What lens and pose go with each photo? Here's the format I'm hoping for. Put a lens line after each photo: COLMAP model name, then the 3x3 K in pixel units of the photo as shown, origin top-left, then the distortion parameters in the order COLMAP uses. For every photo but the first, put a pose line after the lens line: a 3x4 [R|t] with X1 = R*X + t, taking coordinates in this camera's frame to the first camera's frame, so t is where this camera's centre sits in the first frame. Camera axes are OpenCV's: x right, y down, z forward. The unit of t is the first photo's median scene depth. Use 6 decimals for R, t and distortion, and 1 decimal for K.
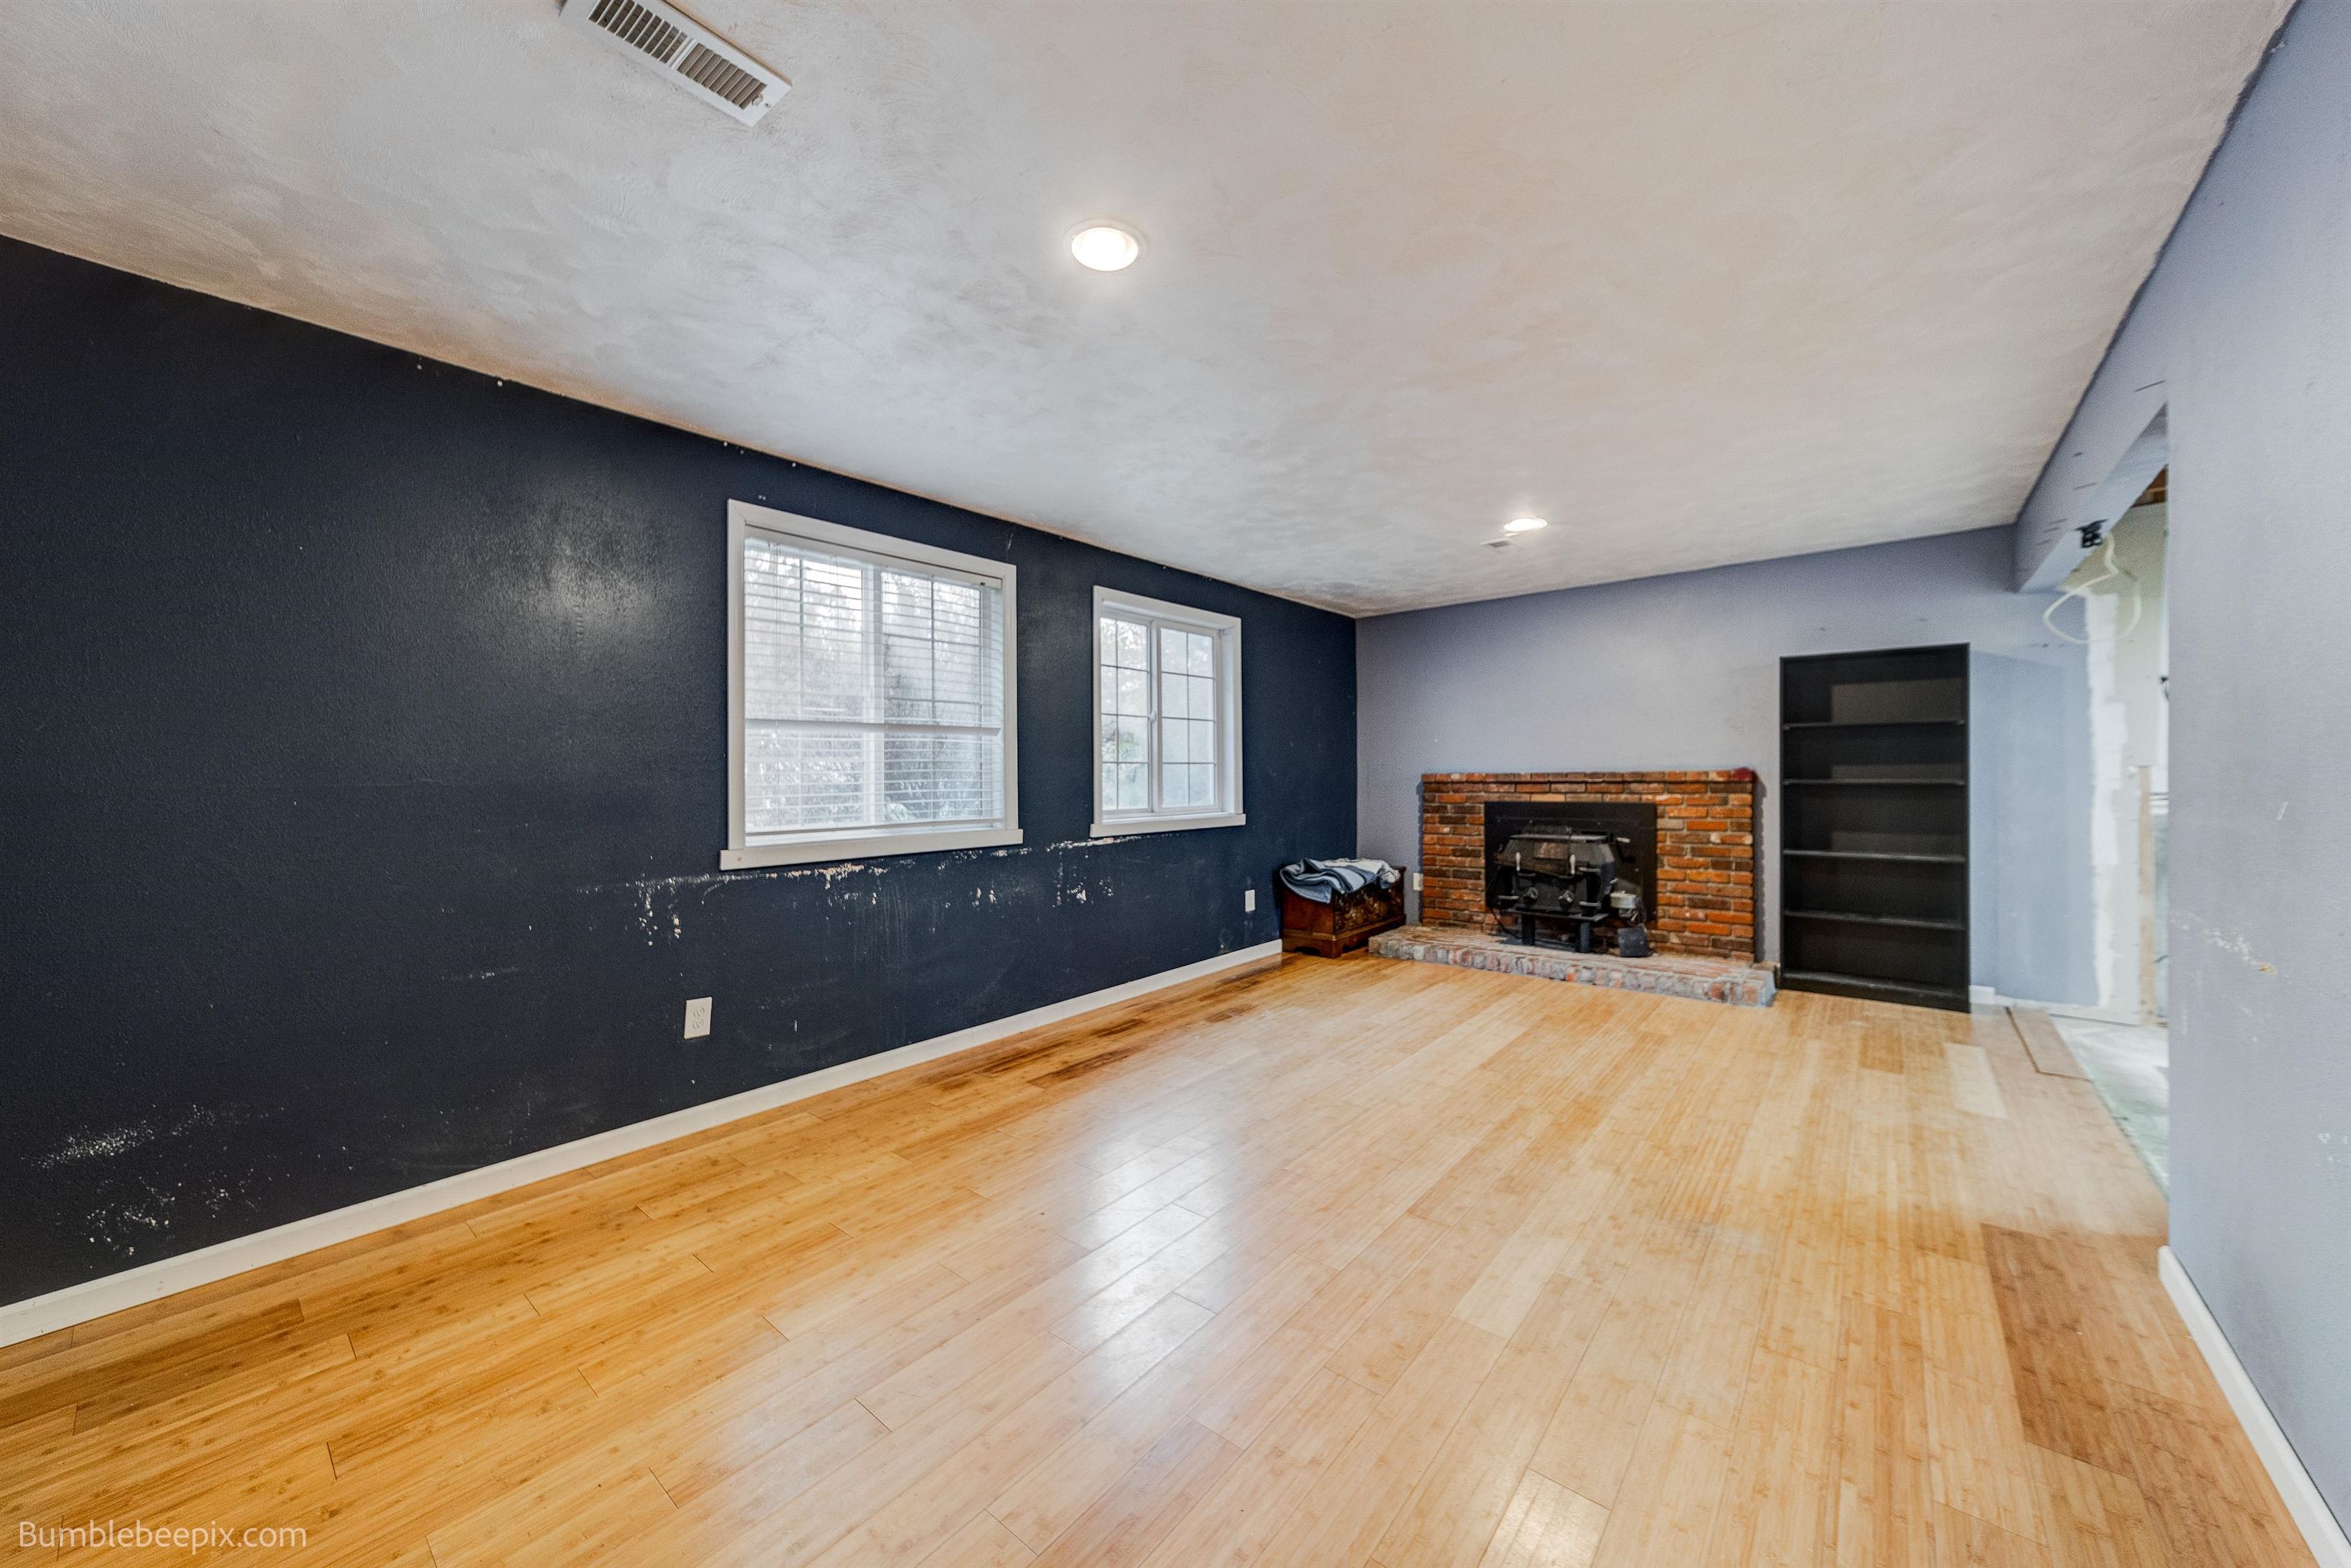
lens RADIAL K [[820.0, 0, 1169.1], [0, 820.0, 779.5], [0, 0, 1]] dist [0.005117, -0.000036]
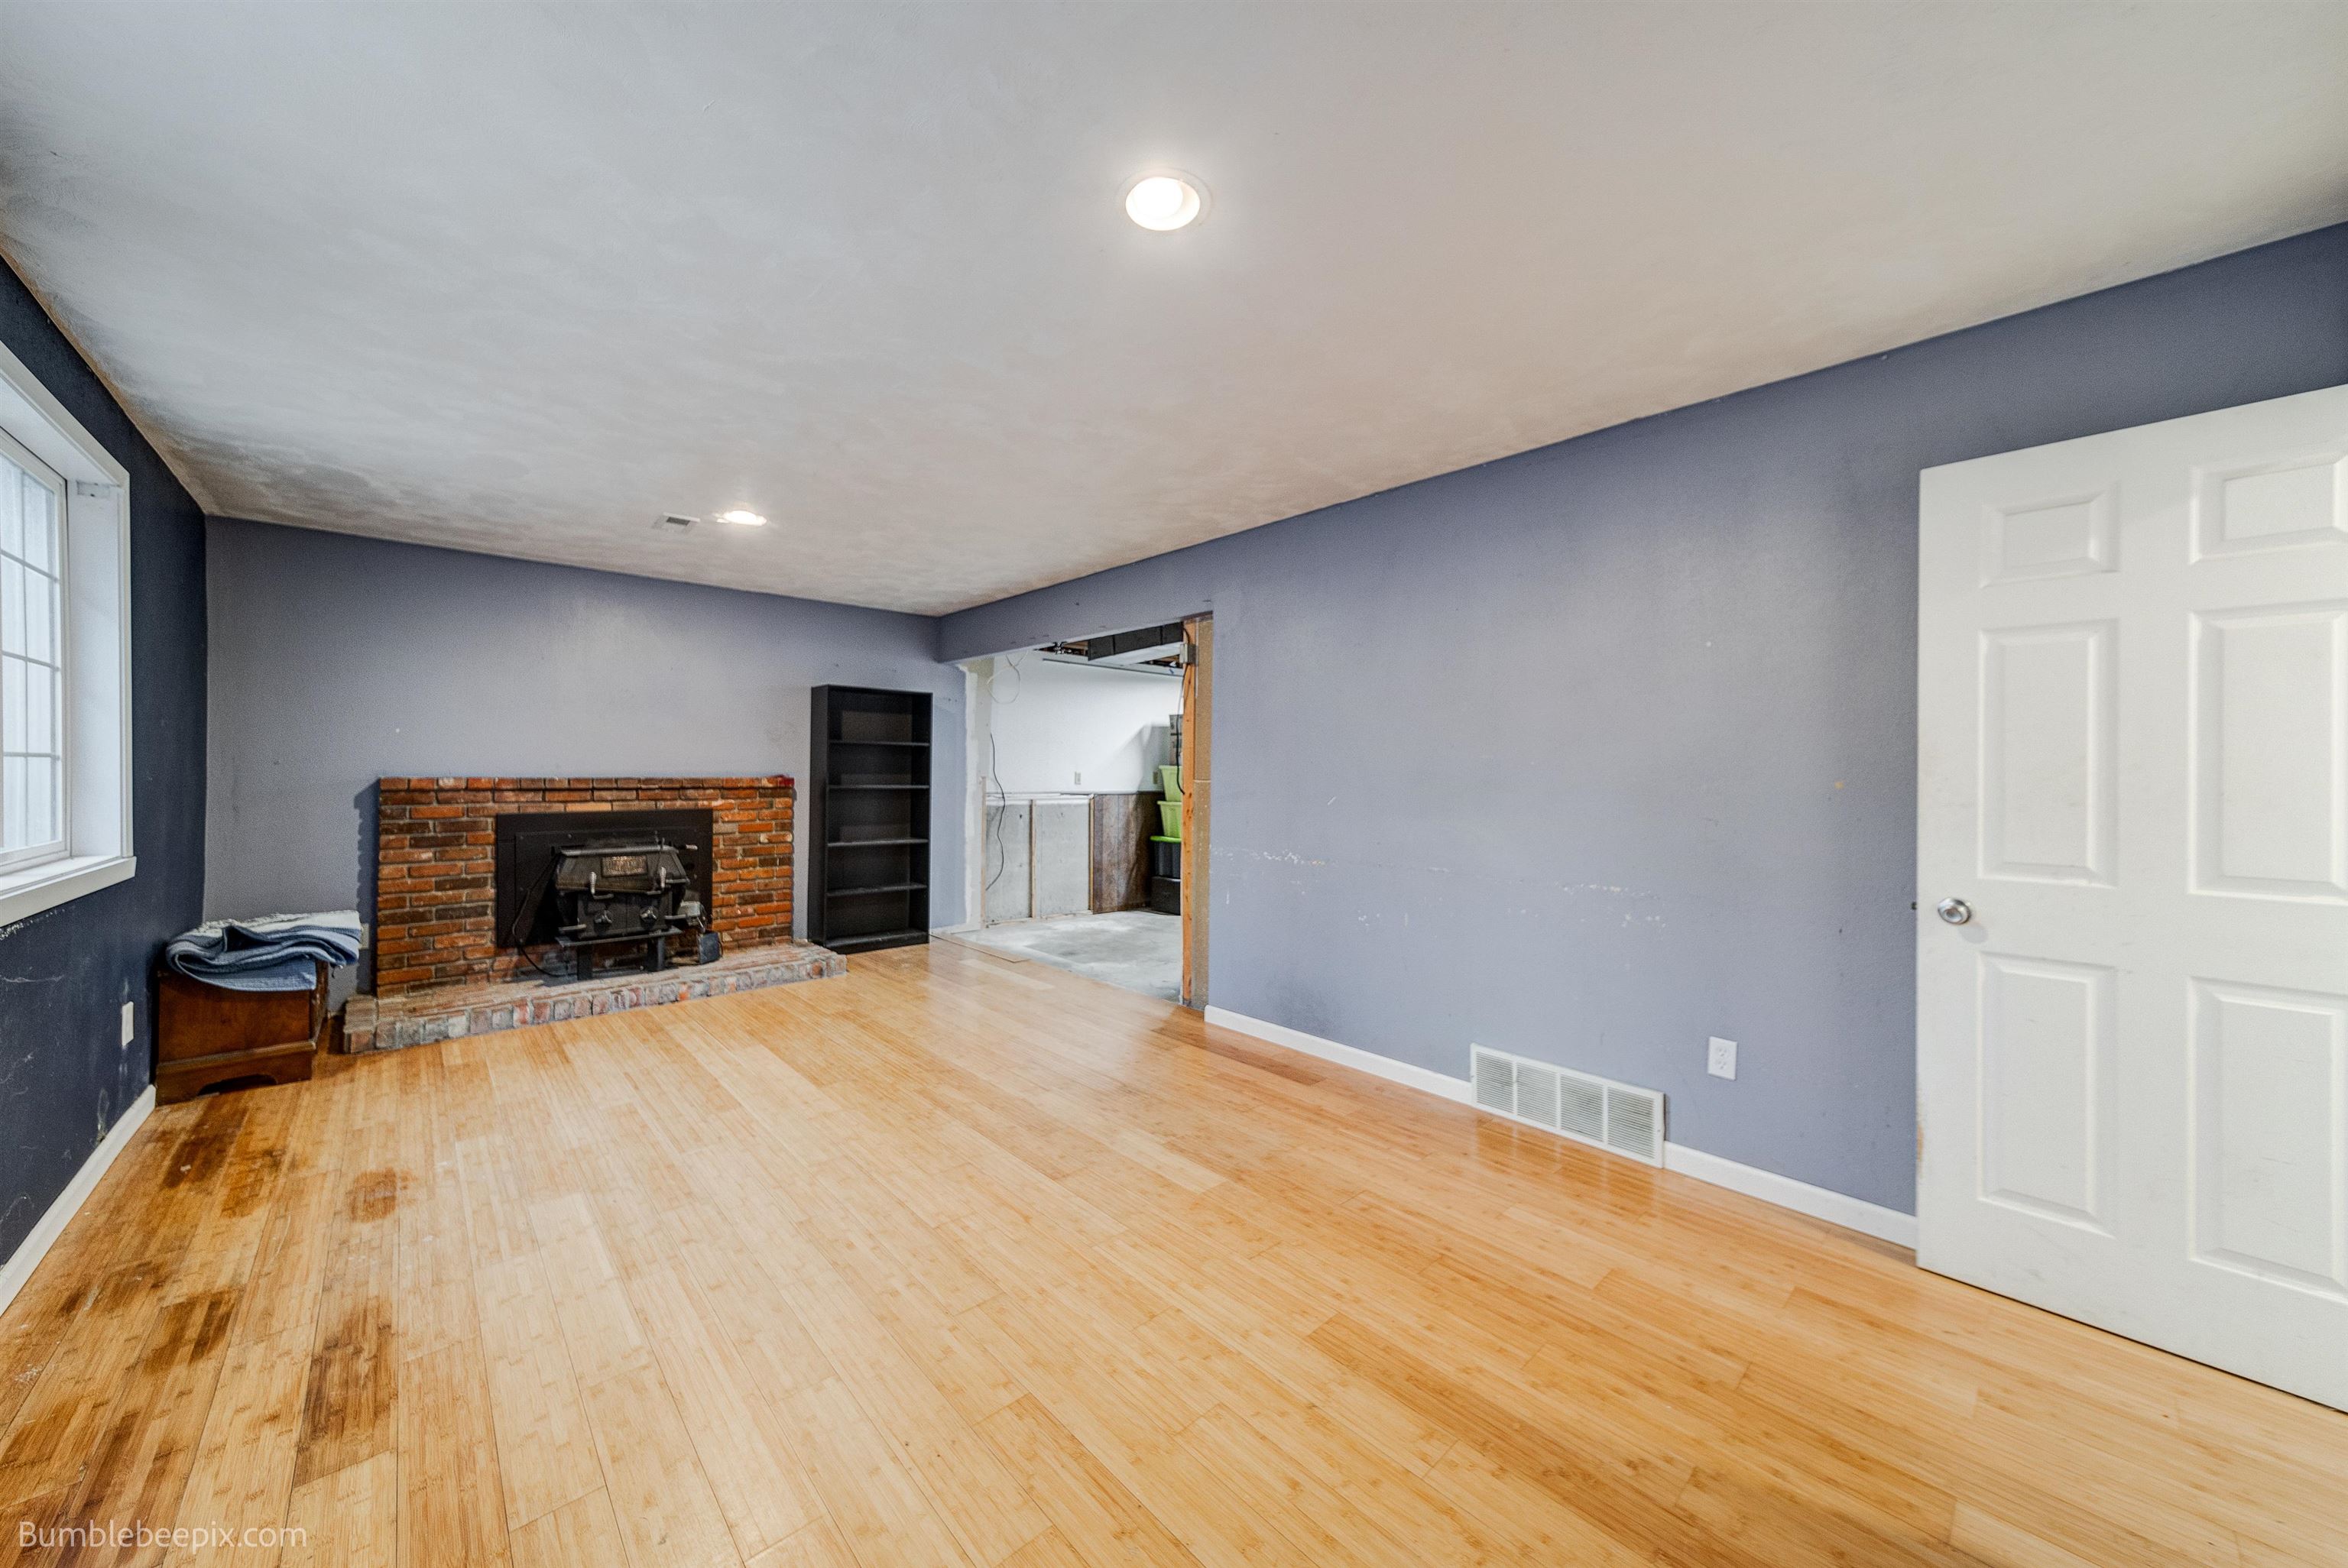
lens RADIAL K [[818.9, 0, 1159.9], [0, 818.9, 778.1], [0, 0, 1]] dist [0.005117, -0.000036]
pose [[0.151713, 0.004729, 0.988413, -0.369441], [-0.000186, 0.999989, -0.004756, -0.005067], [-0.988425, 0.000538, 0.151712, 0.325107]]
